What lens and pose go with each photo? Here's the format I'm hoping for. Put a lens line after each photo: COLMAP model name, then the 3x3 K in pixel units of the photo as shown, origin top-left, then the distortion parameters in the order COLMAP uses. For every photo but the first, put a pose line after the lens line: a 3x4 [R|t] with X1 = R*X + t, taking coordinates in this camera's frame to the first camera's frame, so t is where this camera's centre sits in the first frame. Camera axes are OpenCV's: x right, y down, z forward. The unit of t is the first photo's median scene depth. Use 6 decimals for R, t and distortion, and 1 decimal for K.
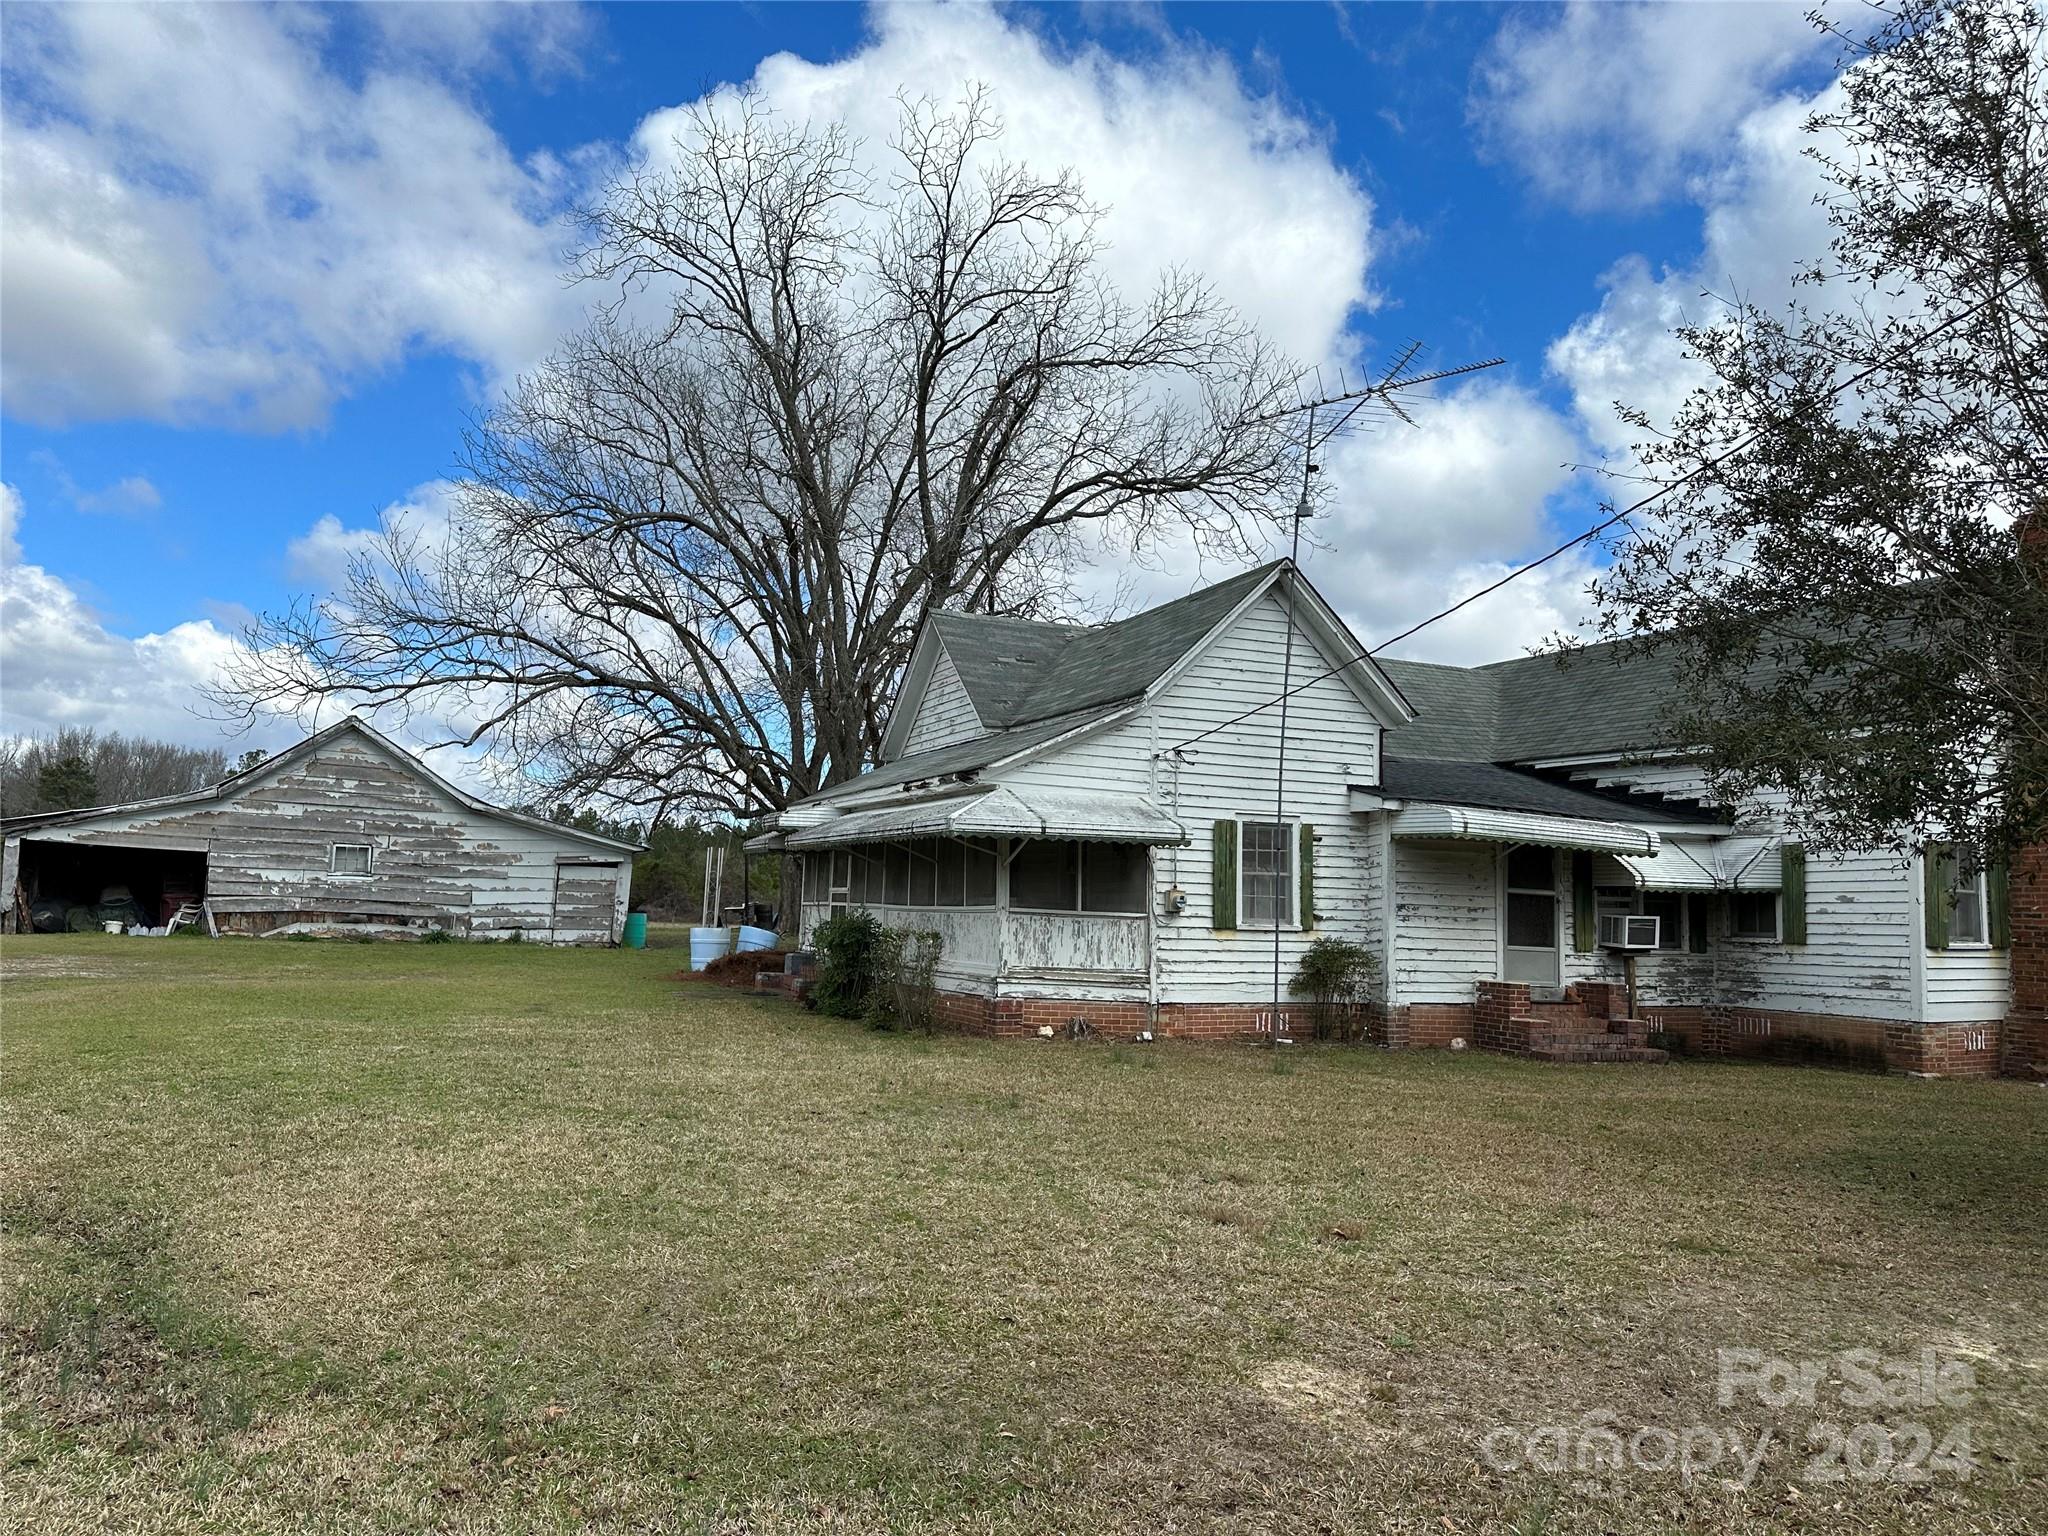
lens RADIAL K [[1476.8, 0, 1024.0], [0, 1476.8, 768.0], [0, 0, 1]] dist [0.117685, -0.087216]
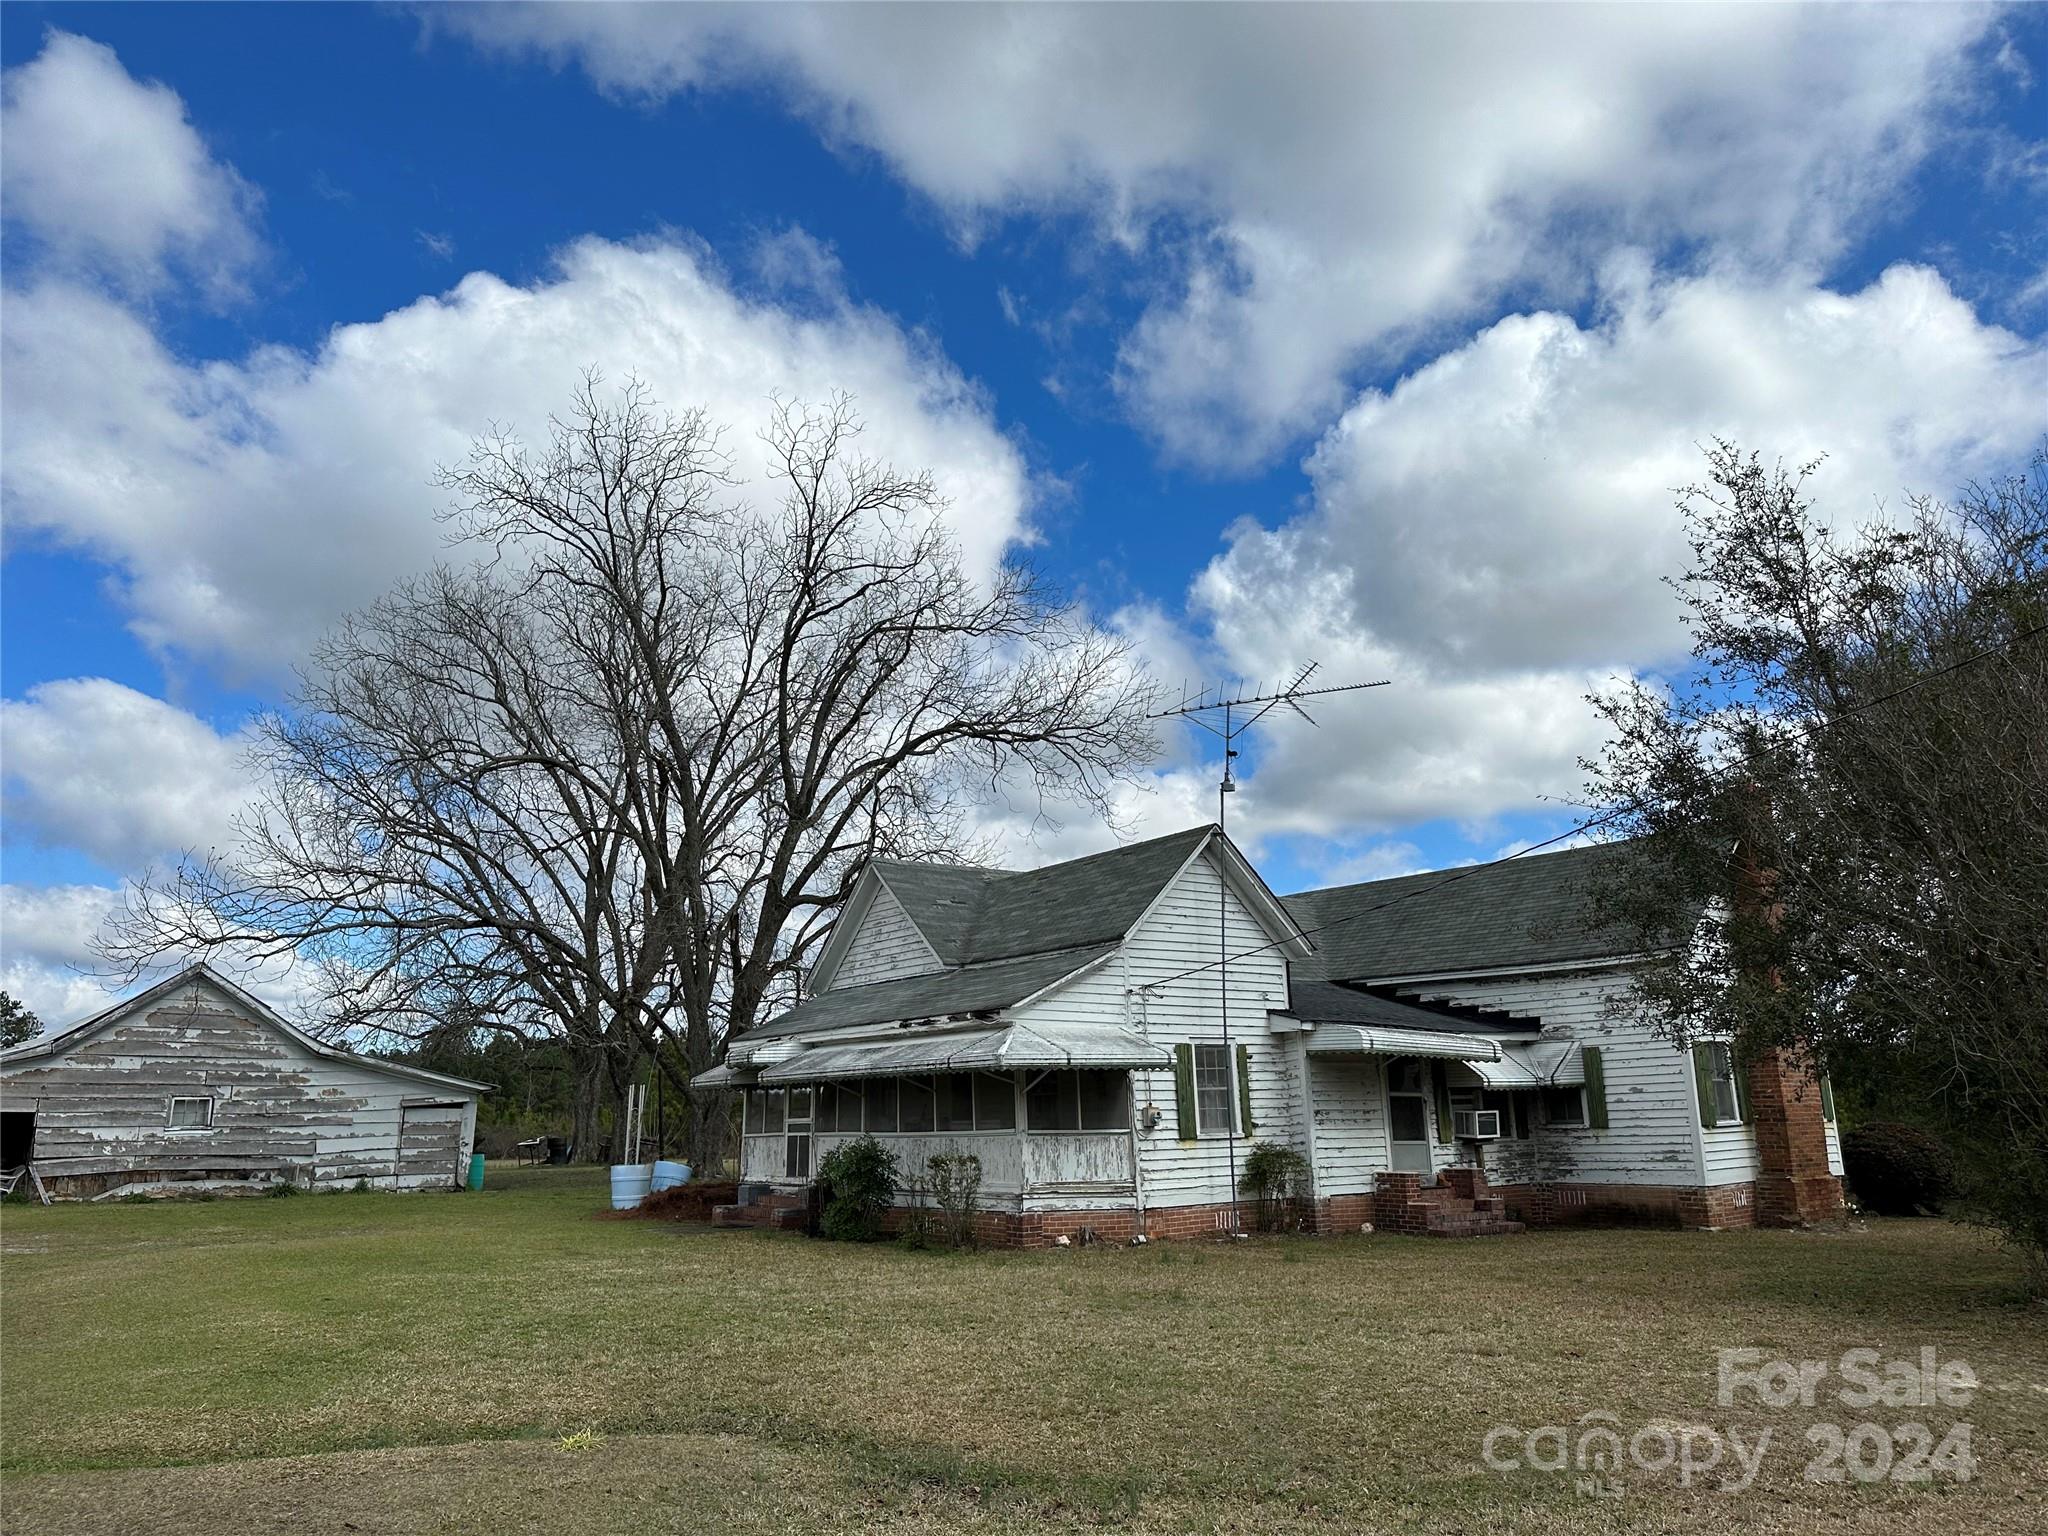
lens RADIAL K [[1469.1, 0, 1024.0], [0, 1469.1, 768.0], [0, 0, 1]] dist [0.081773, -0.075275]
pose [[0.973887, 0.005138, 0.226973, -0.237515], [0.025693, 0.990827, -0.132670, -0.027983], [-0.225573, 0.135038, 0.964822, -0.123881]]
